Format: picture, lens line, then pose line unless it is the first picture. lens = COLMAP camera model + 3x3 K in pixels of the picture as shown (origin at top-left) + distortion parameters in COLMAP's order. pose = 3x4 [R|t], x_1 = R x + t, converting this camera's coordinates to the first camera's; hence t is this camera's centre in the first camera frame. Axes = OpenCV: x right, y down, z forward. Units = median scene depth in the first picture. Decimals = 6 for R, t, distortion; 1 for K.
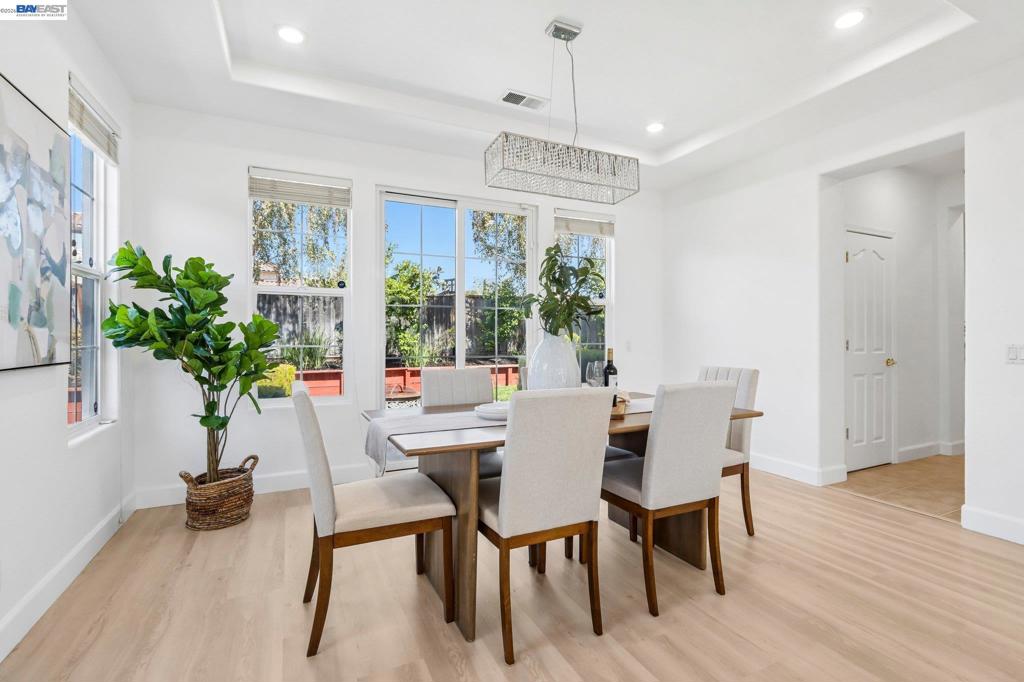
lens RADIAL K [[473.5, 0, 524.5], [0, 473.5, 337.9], [0, 0, 1]] dist [-0.013512, -0.000292]
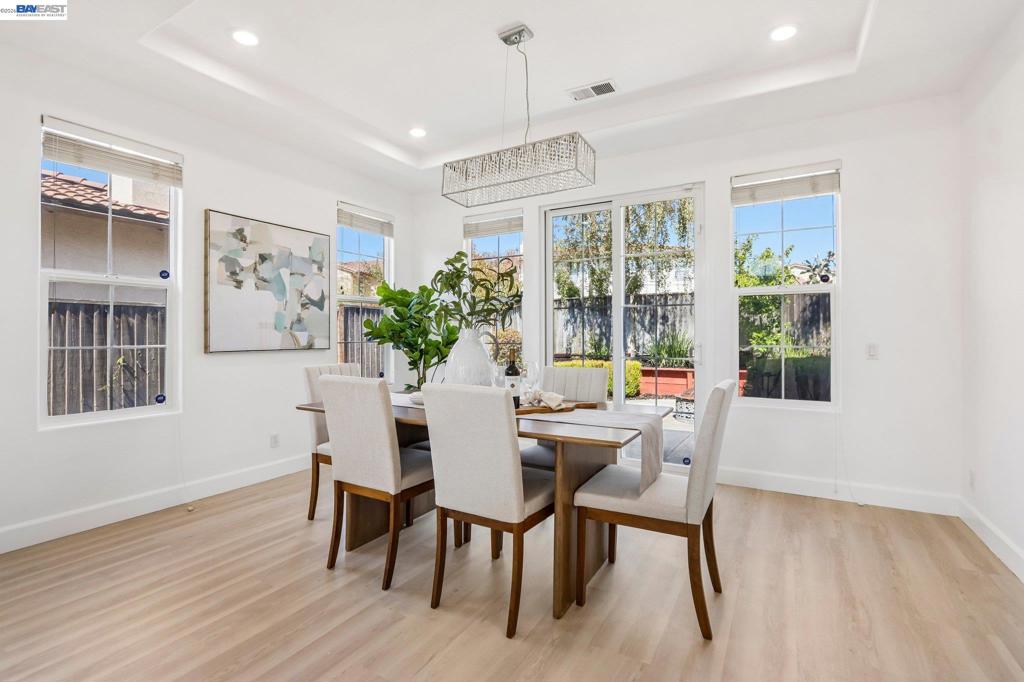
lens RADIAL K [[473.5, 0, 524.5], [0, 473.5, 337.9], [0, 0, 1]] dist [-0.013512, -0.000292]
pose [[0.559500, 0.002859, -0.828825, 0.907254], [-0.003894, 0.999992, 0.000821, 0.001086], [0.828821, 0.002768, 0.559507, 0.431416]]
